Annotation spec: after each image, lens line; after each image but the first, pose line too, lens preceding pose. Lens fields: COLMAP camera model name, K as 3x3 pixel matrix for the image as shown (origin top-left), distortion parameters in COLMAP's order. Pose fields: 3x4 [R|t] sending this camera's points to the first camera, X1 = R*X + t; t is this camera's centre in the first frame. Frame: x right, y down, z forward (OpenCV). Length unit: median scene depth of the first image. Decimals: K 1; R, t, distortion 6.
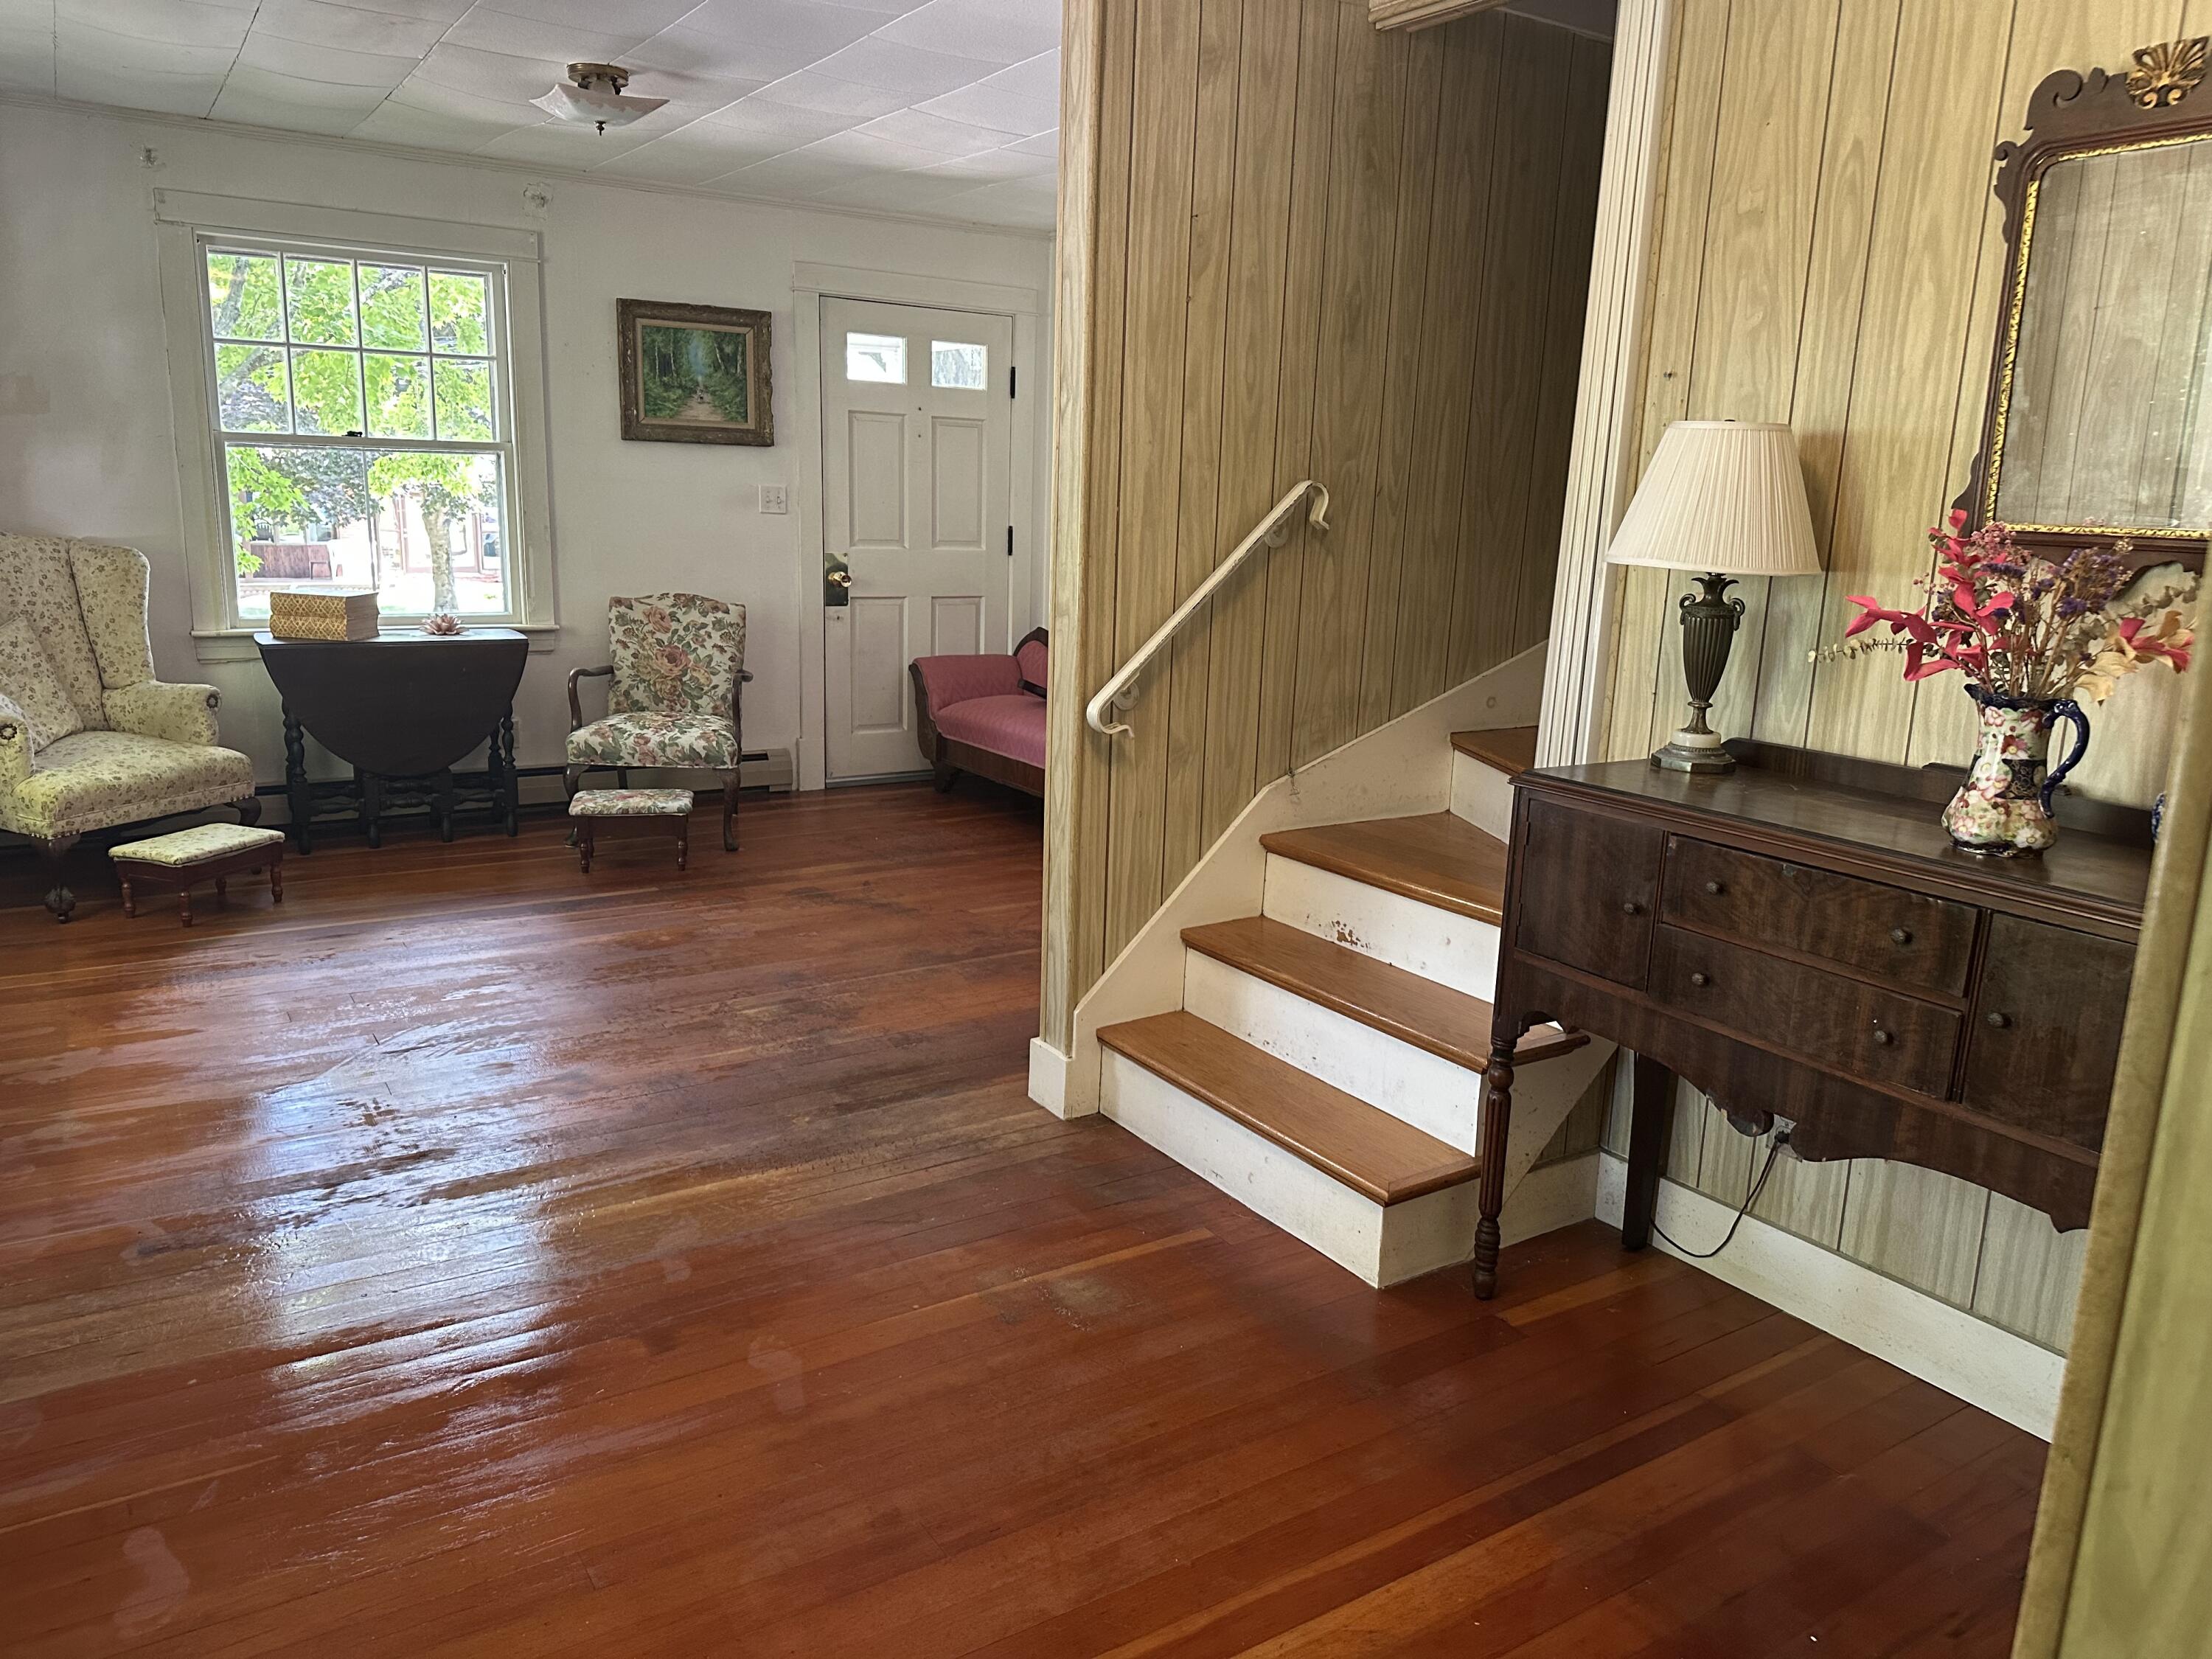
lens RADIAL K [[1557.8, 0, 1106.0], [0, 1557.8, 829.5], [0, 0, 1]] dist [0.129036, -0.106055]
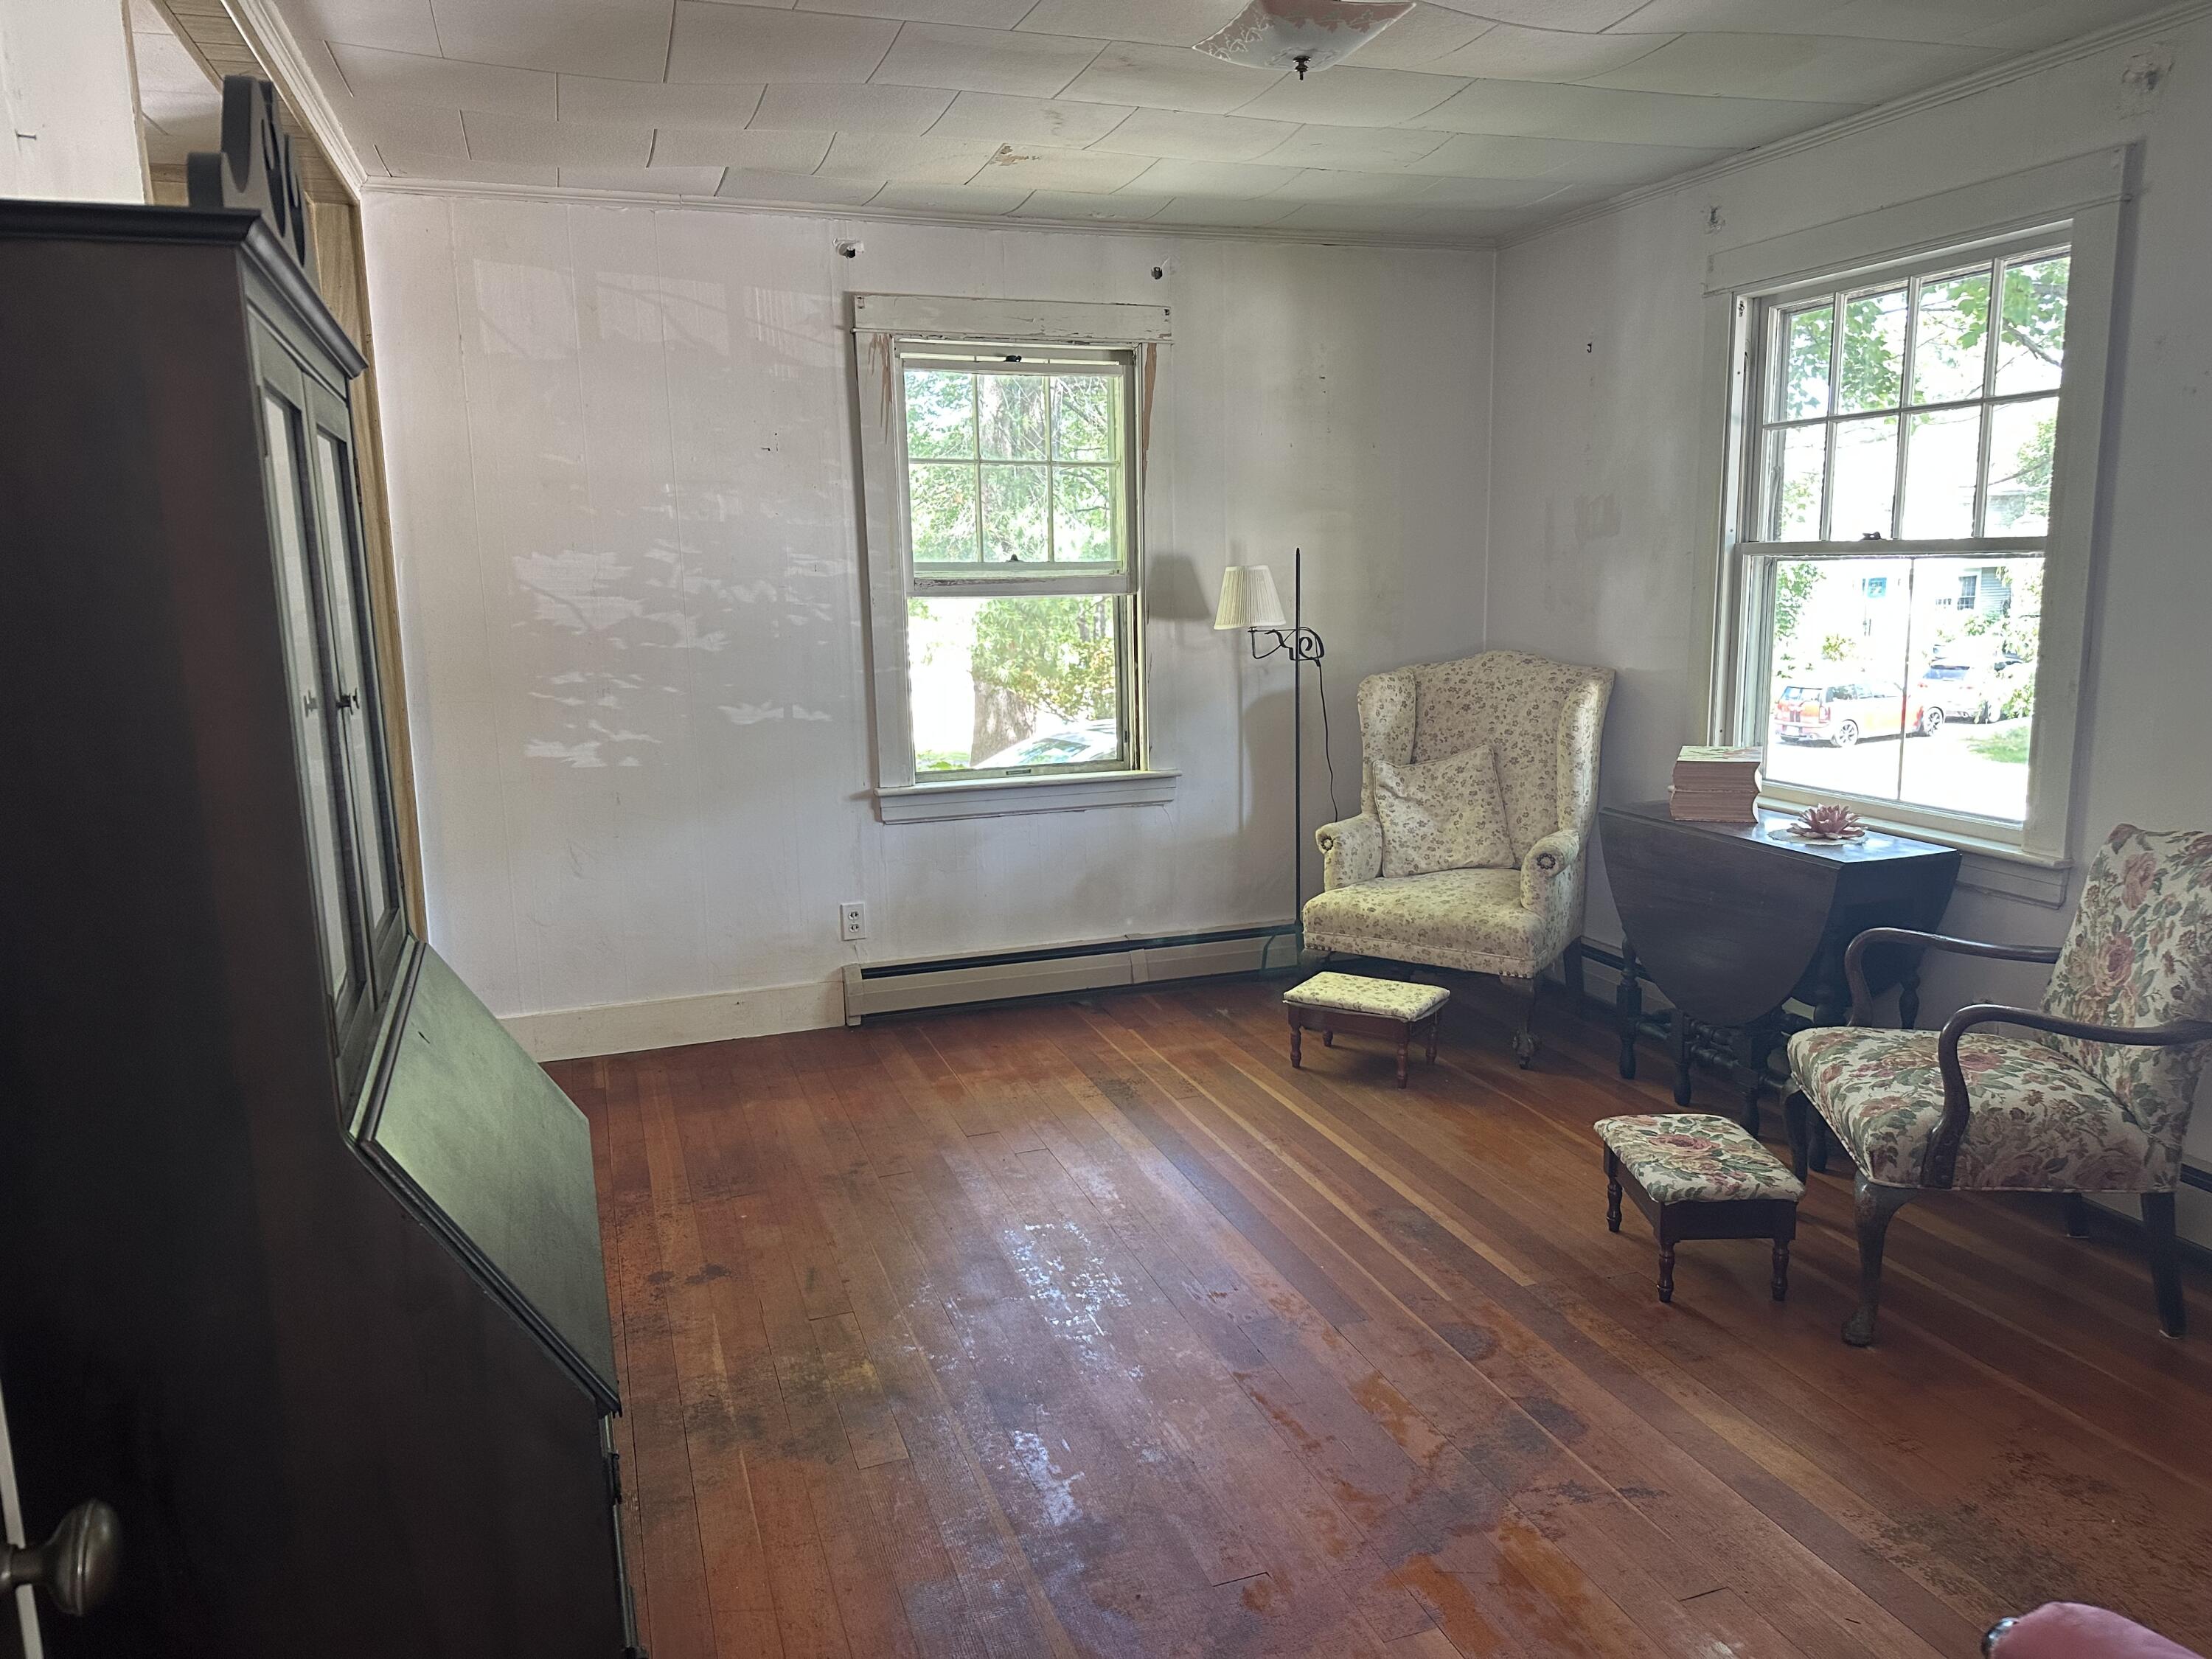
lens RADIAL K [[1557.8, 0, 1106.0], [0, 1557.8, 829.5], [0, 0, 1]] dist [0.129036, -0.106055]
pose [[-0.216644, 0.144177, -0.965546, 0.305879], [-0.209785, 0.959054, 0.190278, -0.208524], [0.953444, 0.243780, -0.177527, 0.929686]]
